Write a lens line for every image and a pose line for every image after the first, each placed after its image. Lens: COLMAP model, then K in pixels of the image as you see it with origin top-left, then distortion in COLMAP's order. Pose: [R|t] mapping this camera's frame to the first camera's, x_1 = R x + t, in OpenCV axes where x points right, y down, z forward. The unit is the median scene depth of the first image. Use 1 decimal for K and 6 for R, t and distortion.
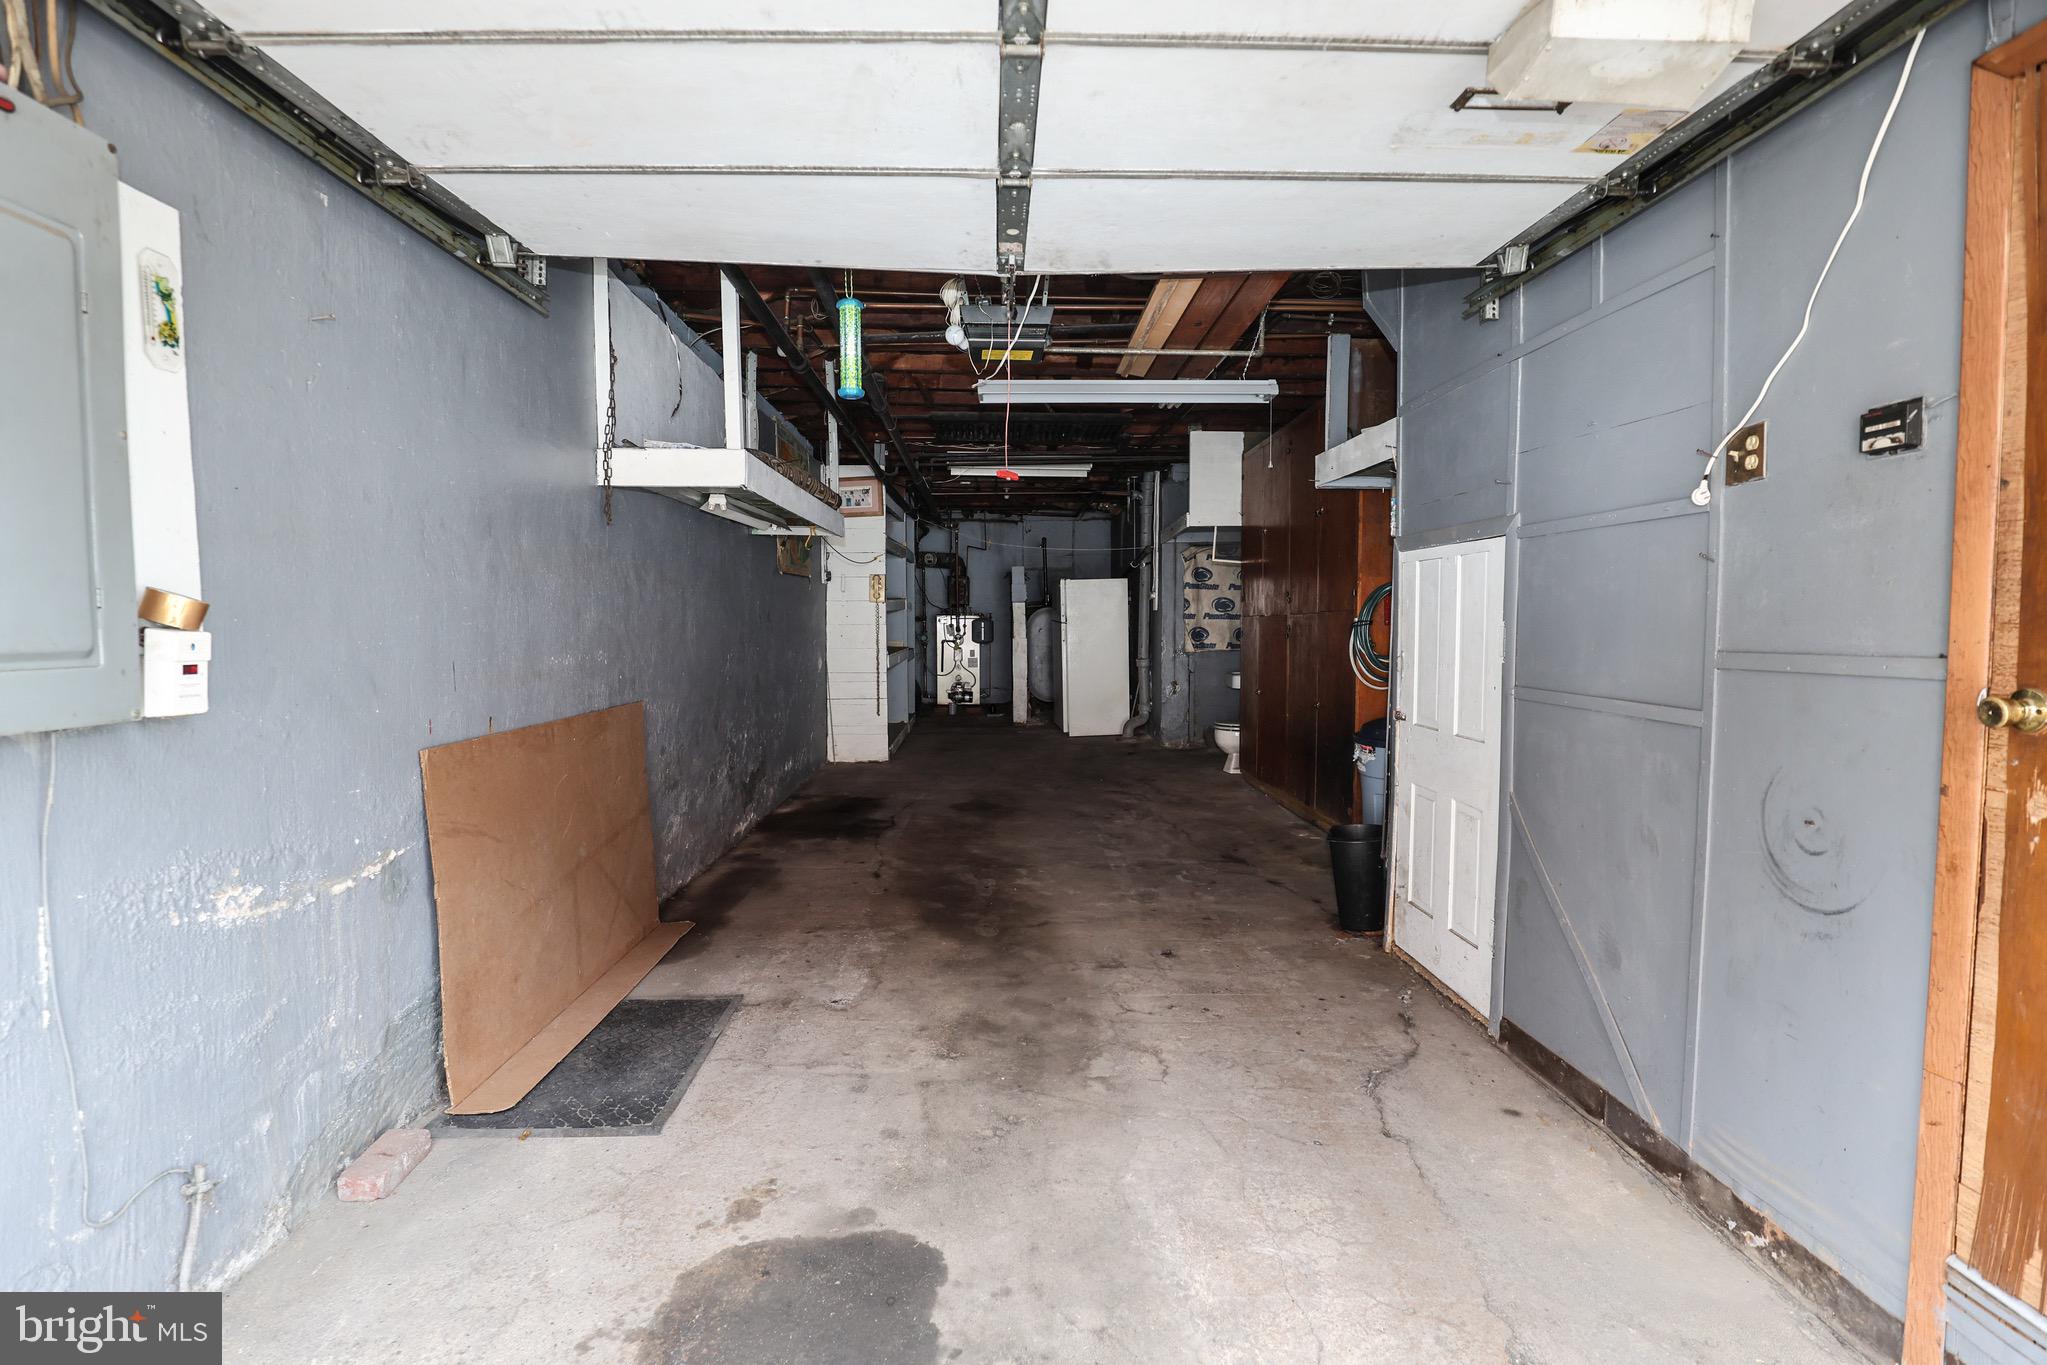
lens RADIAL K [[954.1, 0, 1023.5], [0, 954.1, 682.5], [0, 0, 1]] dist [-0.023066, -0.000179]
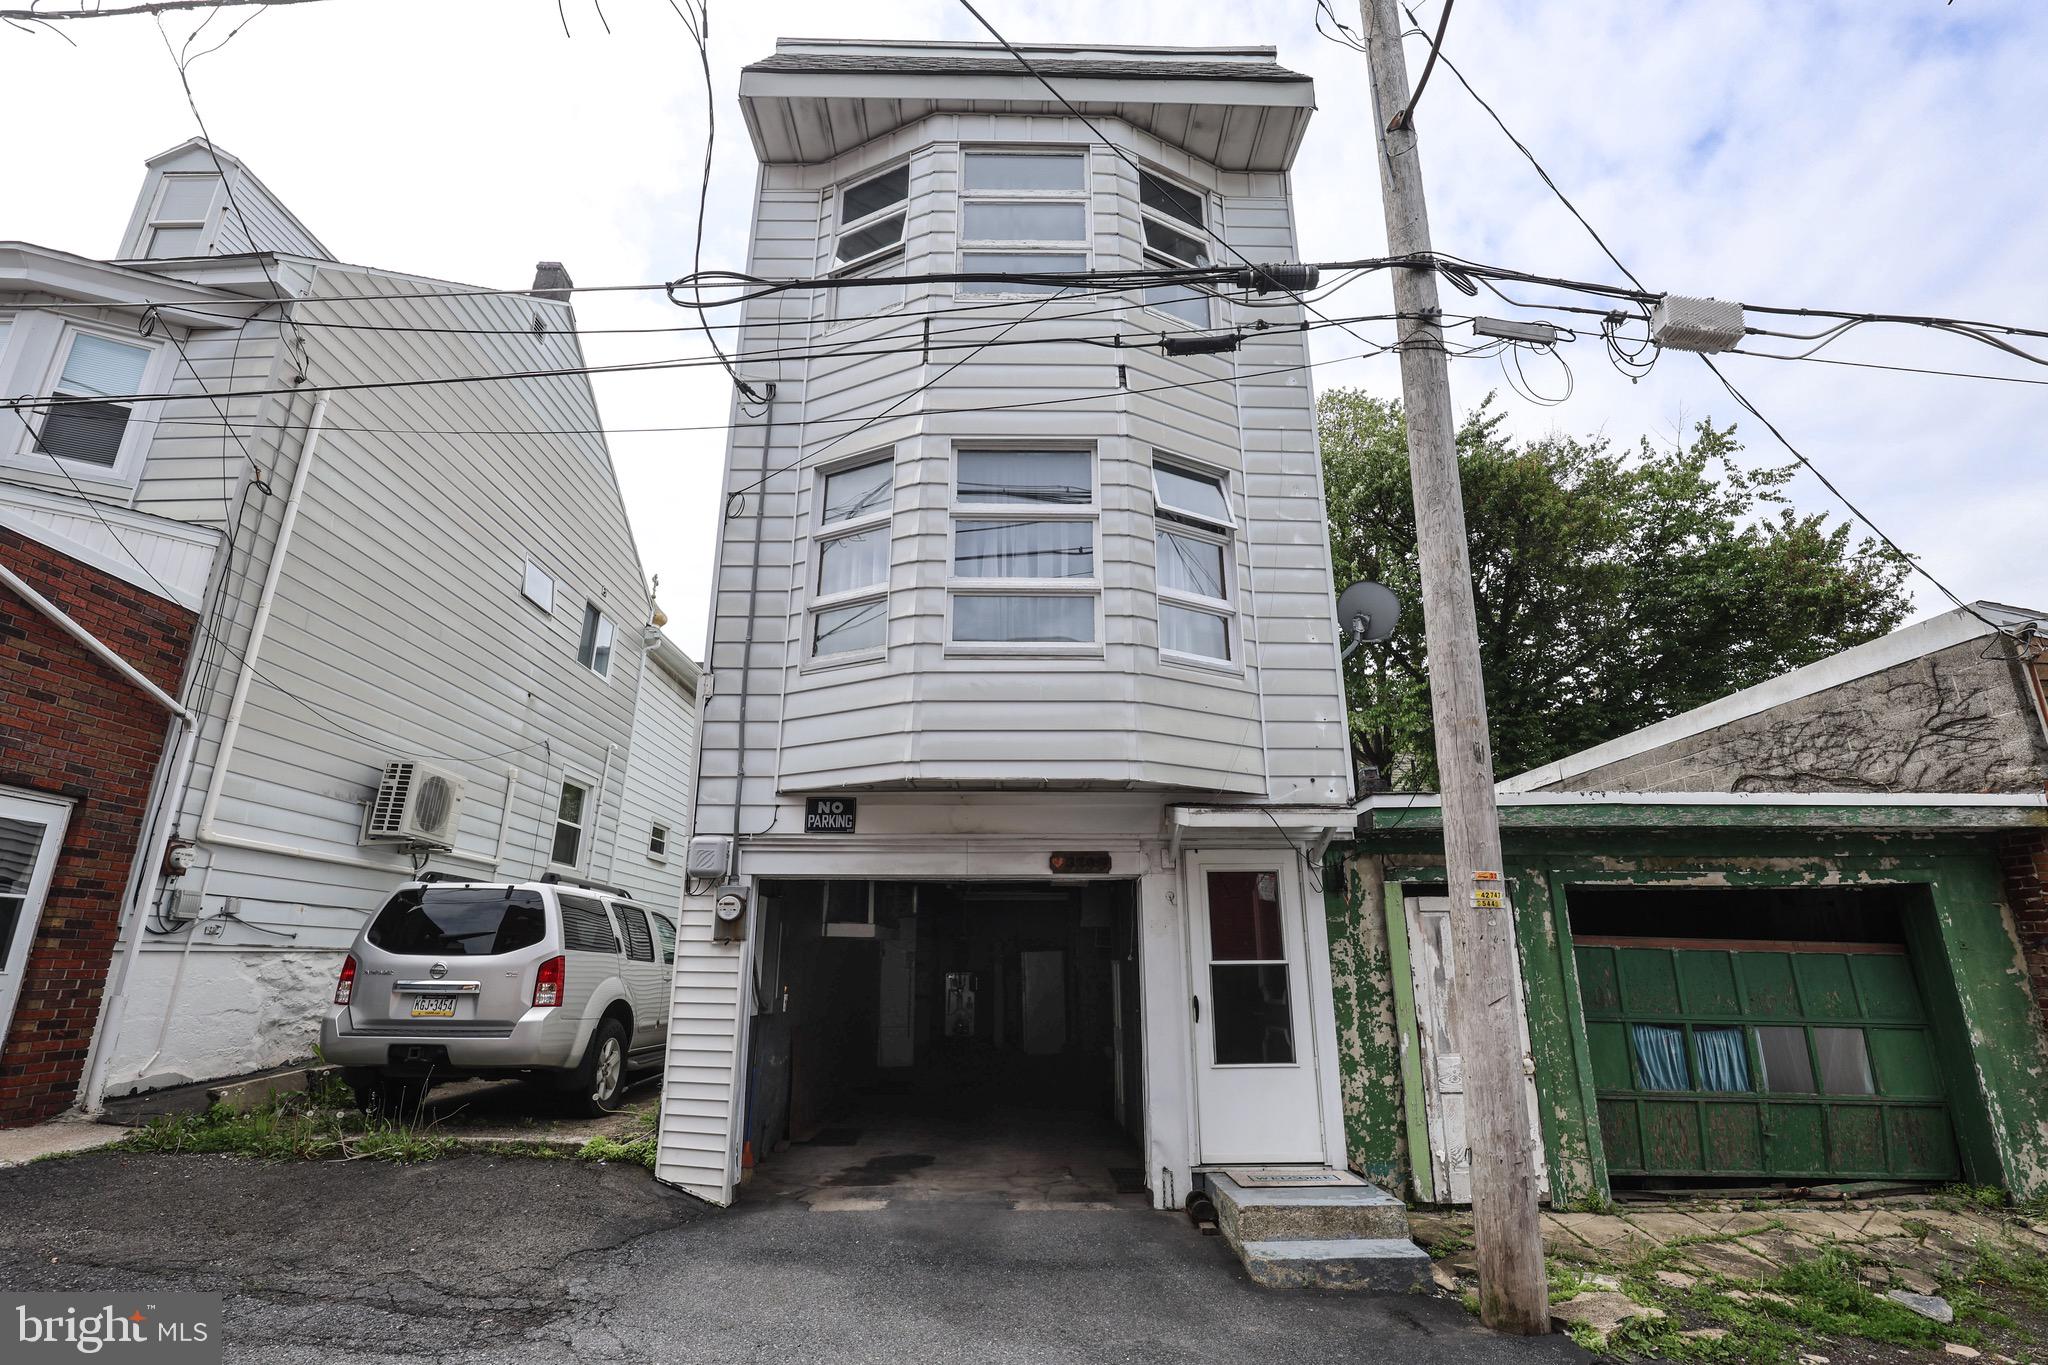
lens RADIAL K [[954.6, 0, 1024.0], [0, 954.6, 682.5], [0, 0, 1]] dist [-0.023066, -0.000179]
pose [[0.999813, -0.006762, -0.018121, 0.068388], [0.000097, 0.938634, -0.344916, 0.019572], [0.019341, 0.344850, 0.938459, -0.616335]]
